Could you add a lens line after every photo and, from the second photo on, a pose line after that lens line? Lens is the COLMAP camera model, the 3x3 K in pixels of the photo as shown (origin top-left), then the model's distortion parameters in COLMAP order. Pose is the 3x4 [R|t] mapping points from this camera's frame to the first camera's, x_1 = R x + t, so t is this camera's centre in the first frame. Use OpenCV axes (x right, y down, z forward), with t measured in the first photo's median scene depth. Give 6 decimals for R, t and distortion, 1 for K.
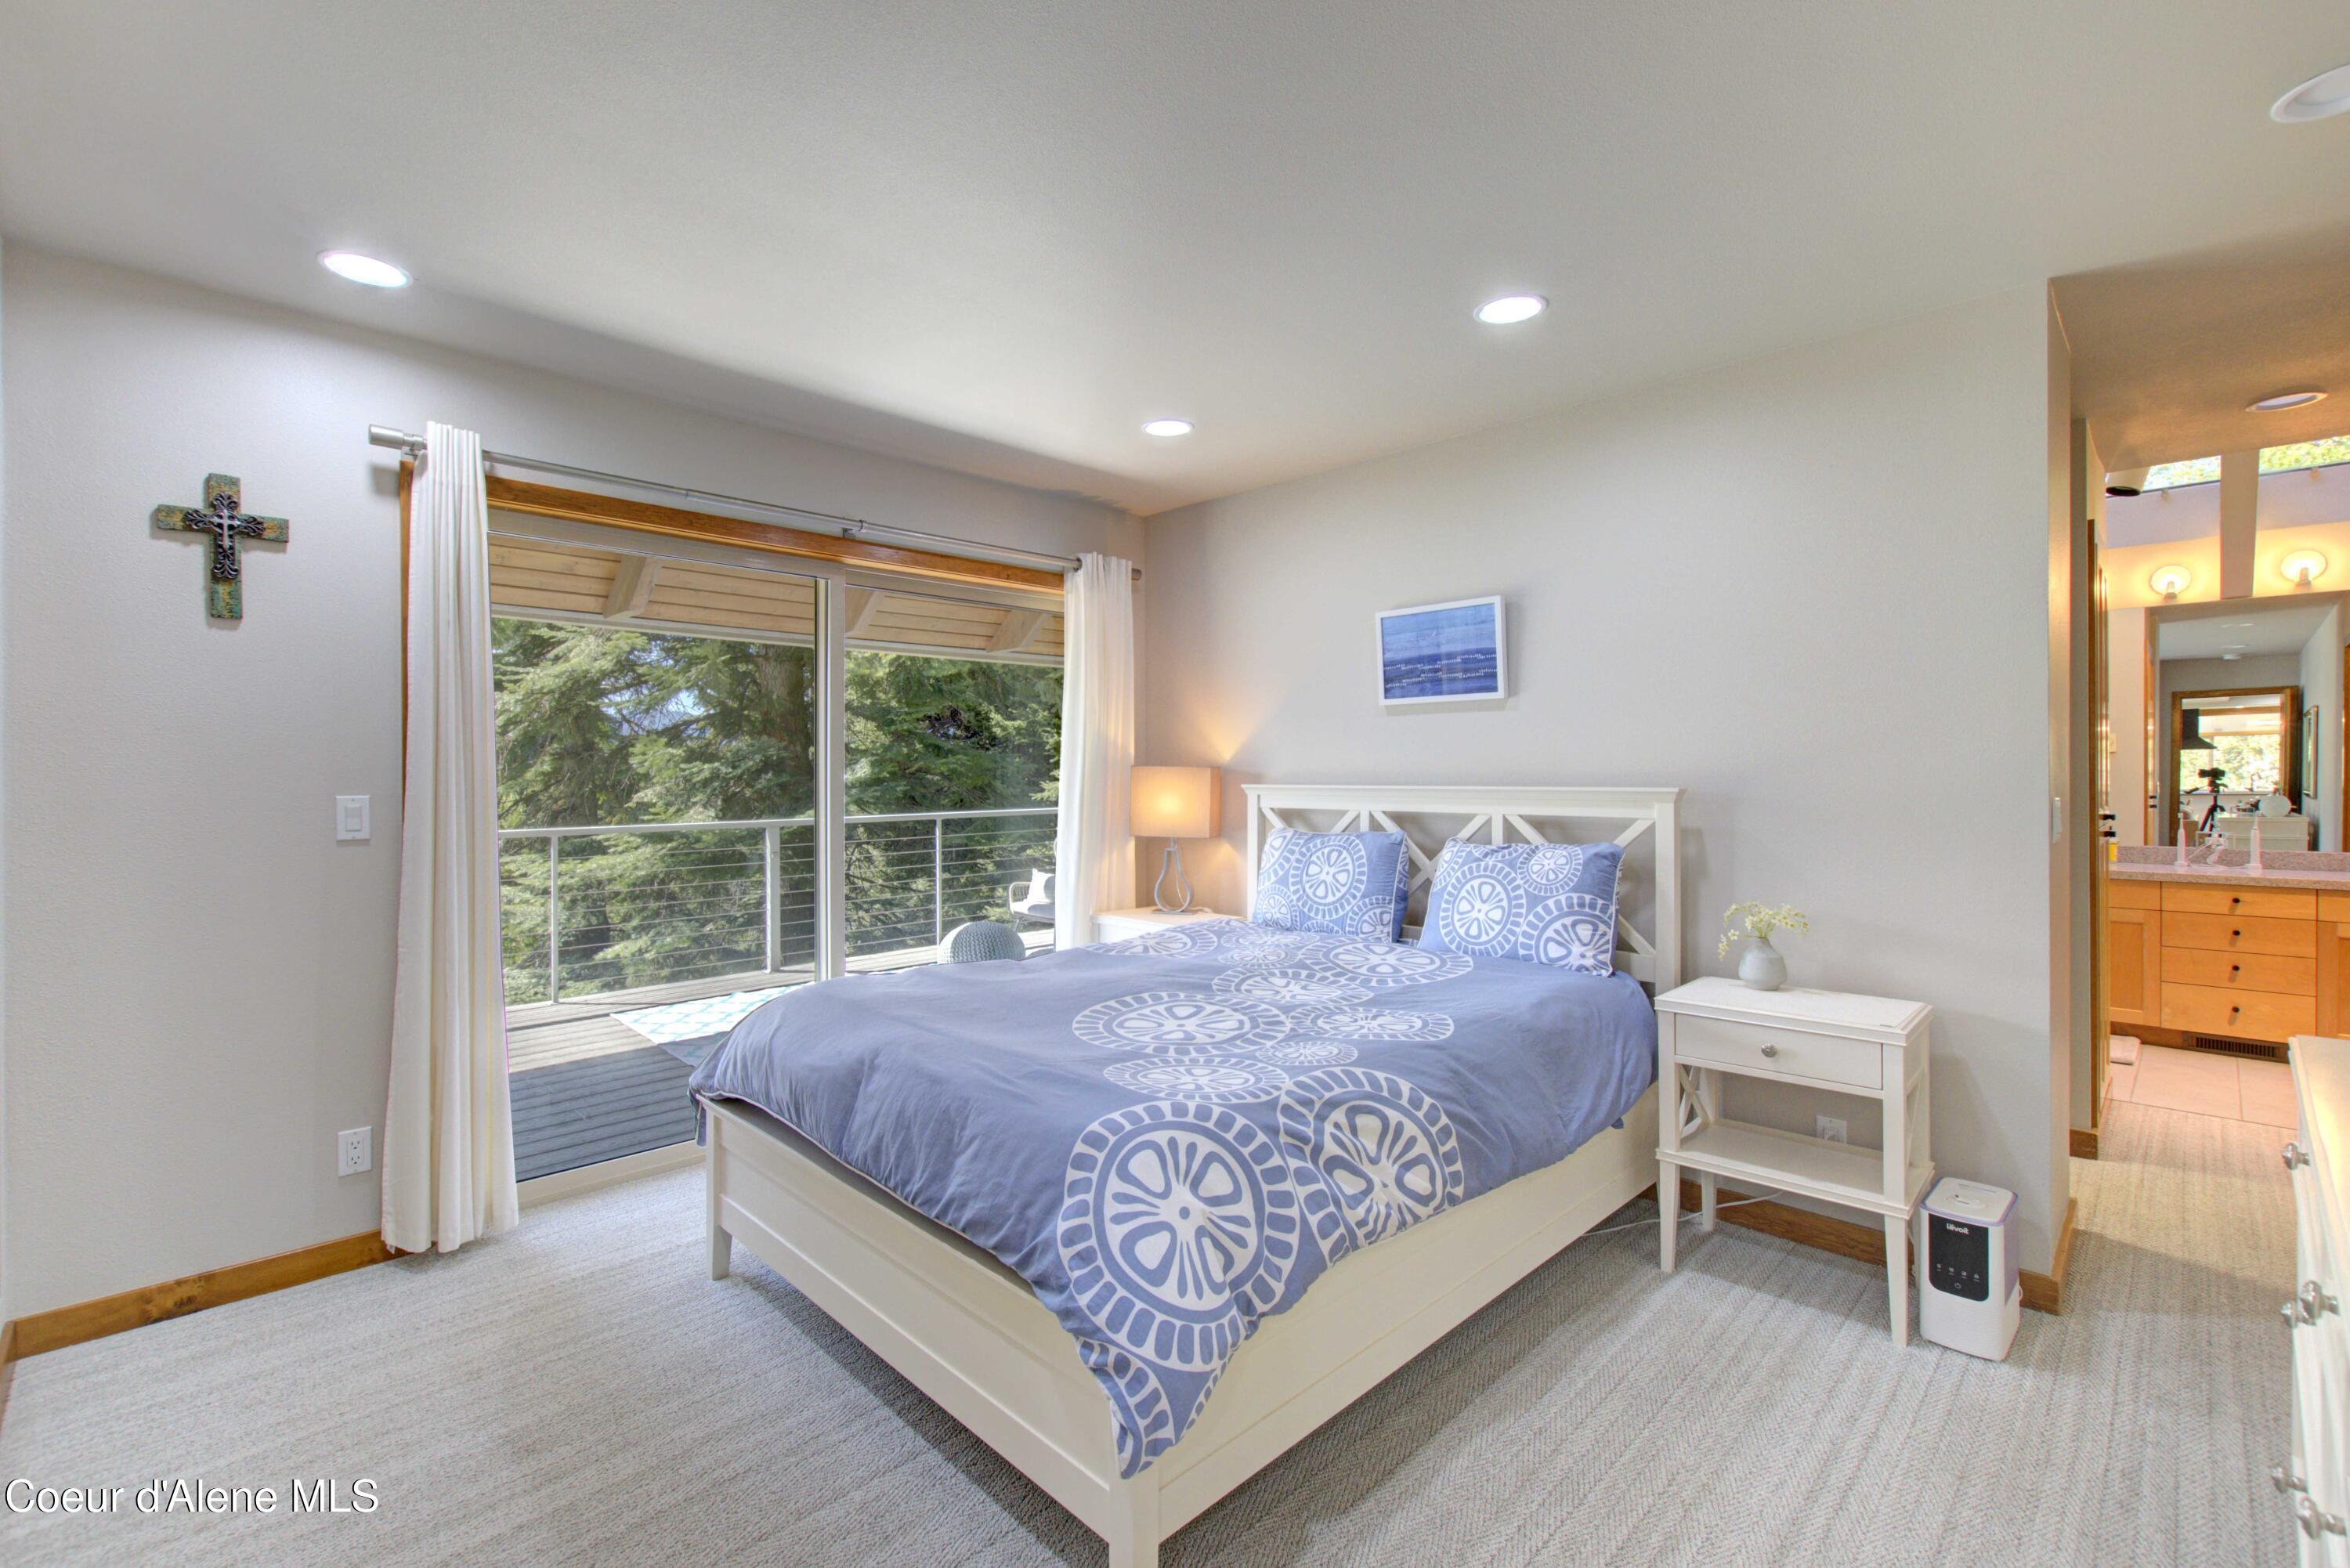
lens RADIAL K [[1021.5, 0, 1169.5], [0, 1021.5, 777.4], [0, 0, 1]] dist [0.002016, -0.003319]
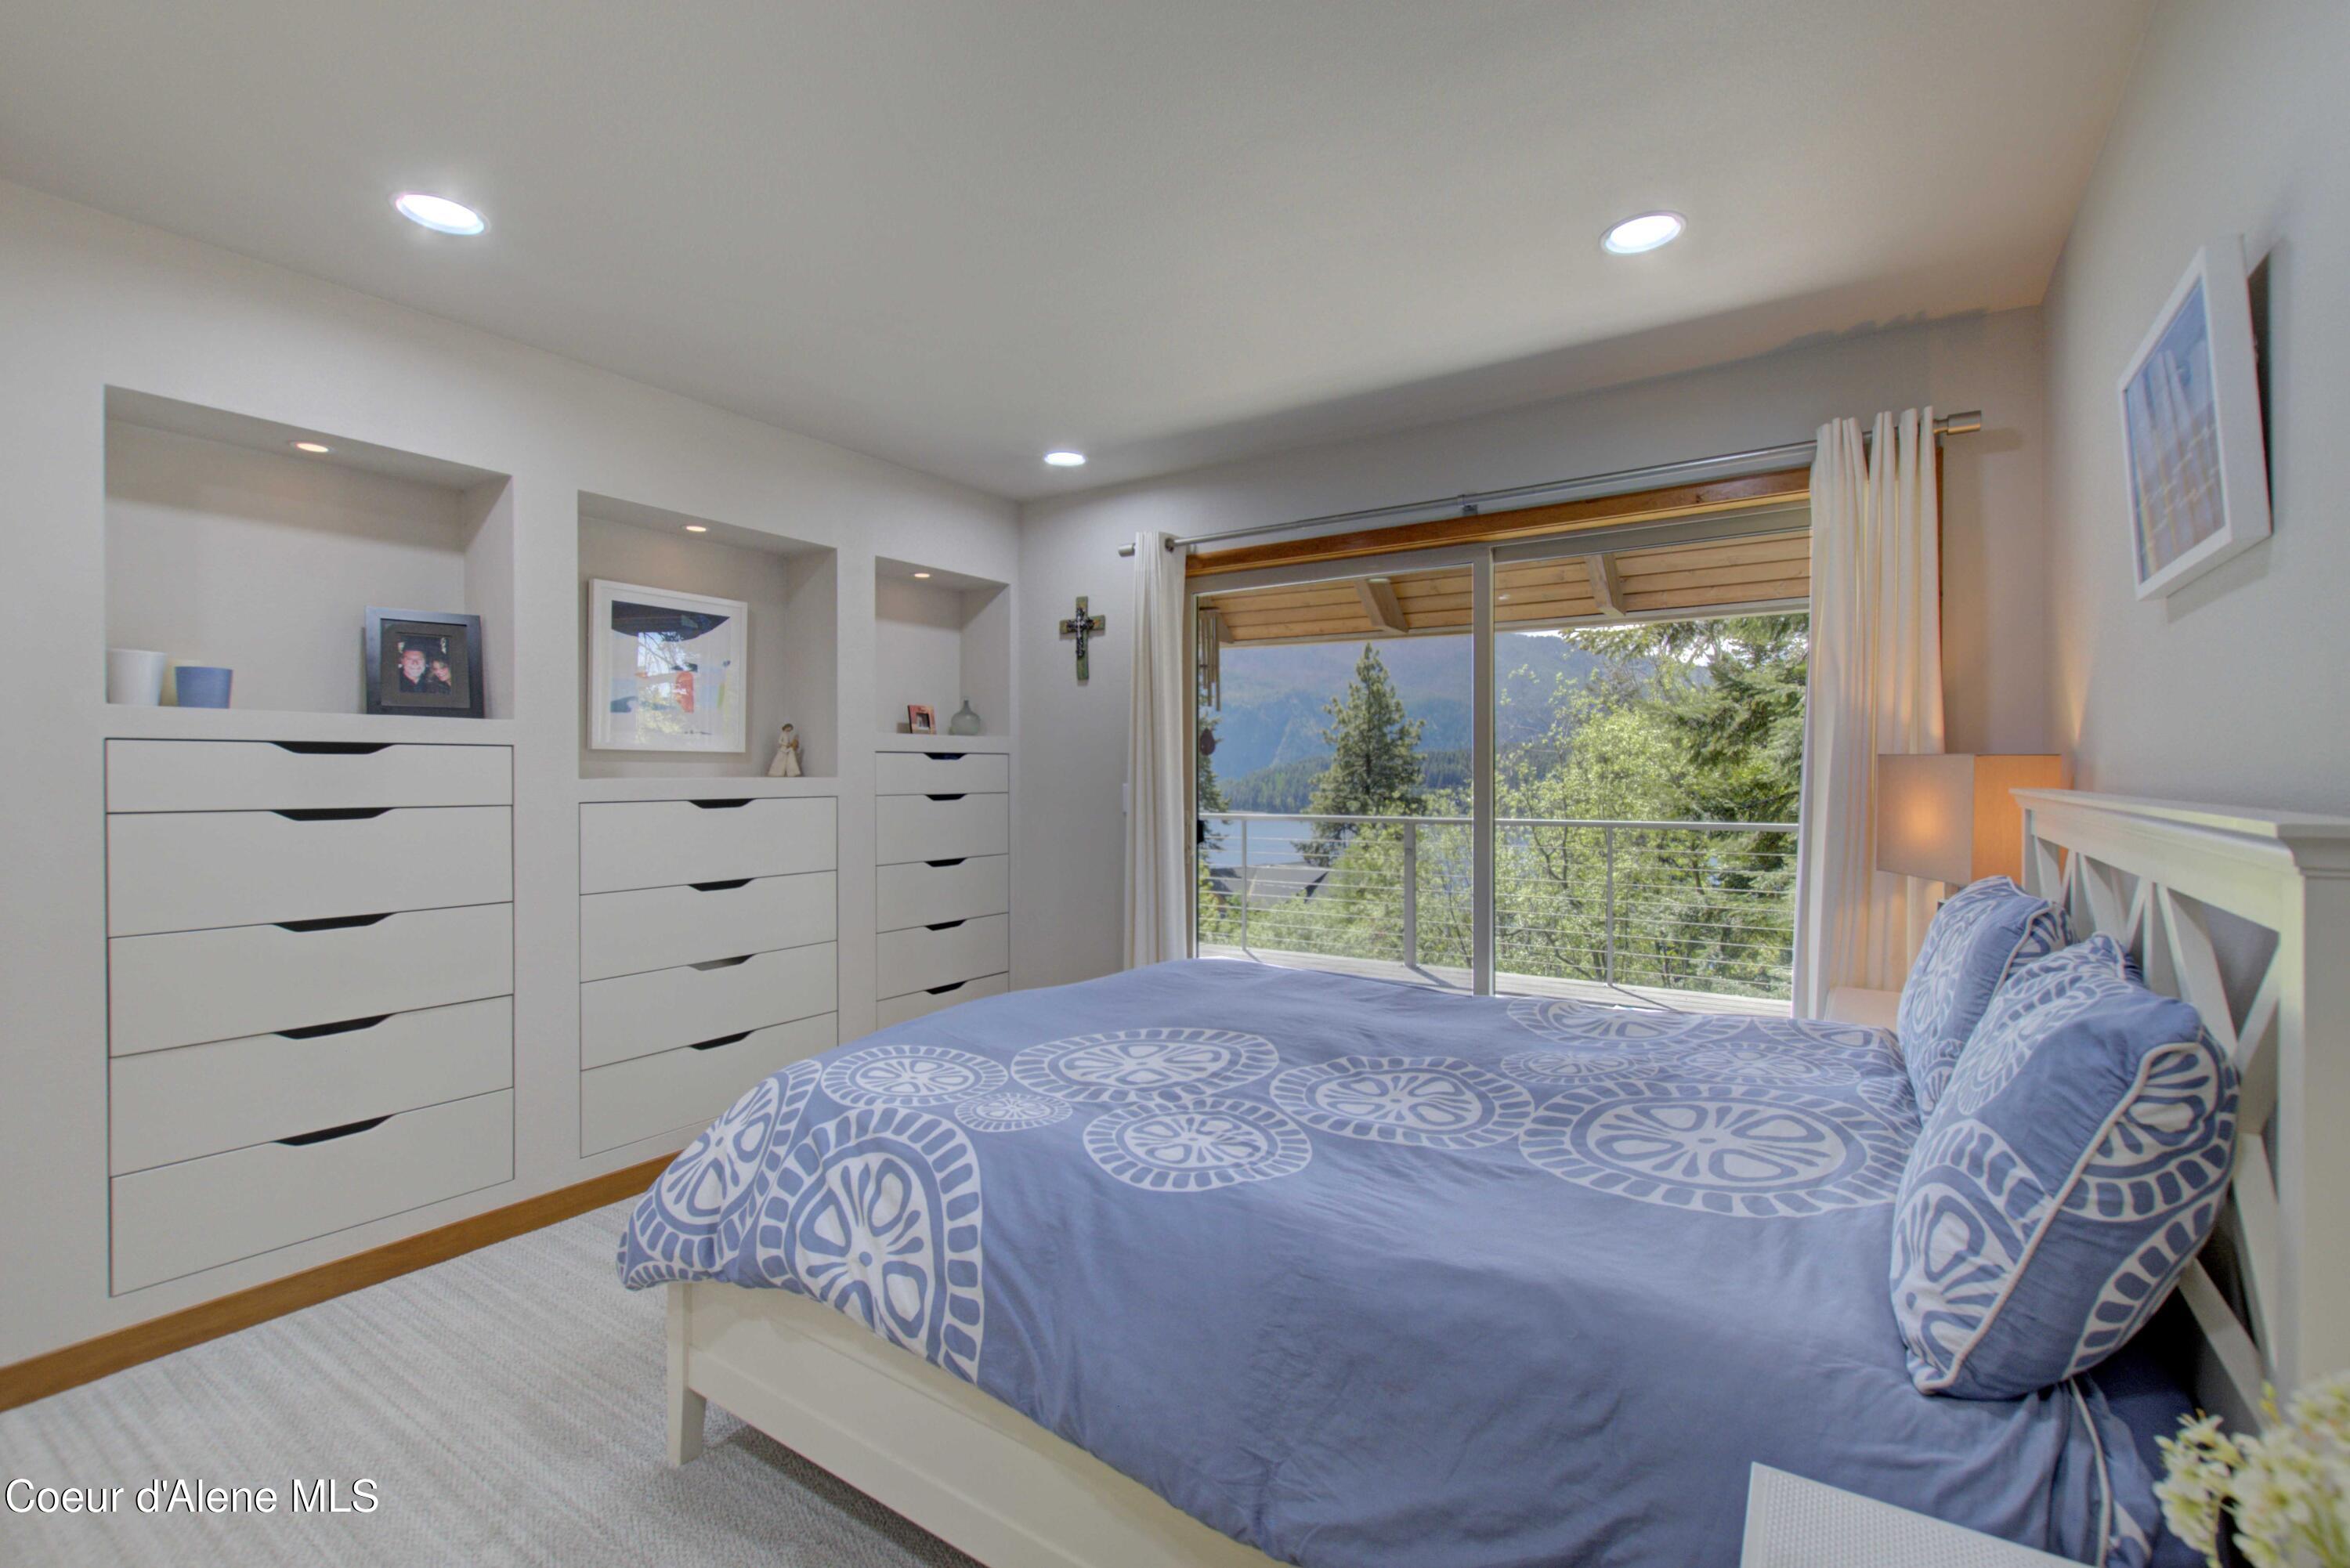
lens RADIAL K [[1021.5, 0, 1174.1], [0, 1021.5, 775.2], [0, 0, 1]] dist [0.002016, -0.003319]
pose [[0.201181, 0.005168, -0.979541, 1.008279], [-0.002801, 0.999985, 0.004701, -0.002637], [0.979550, 0.001798, 0.201192, 1.010573]]
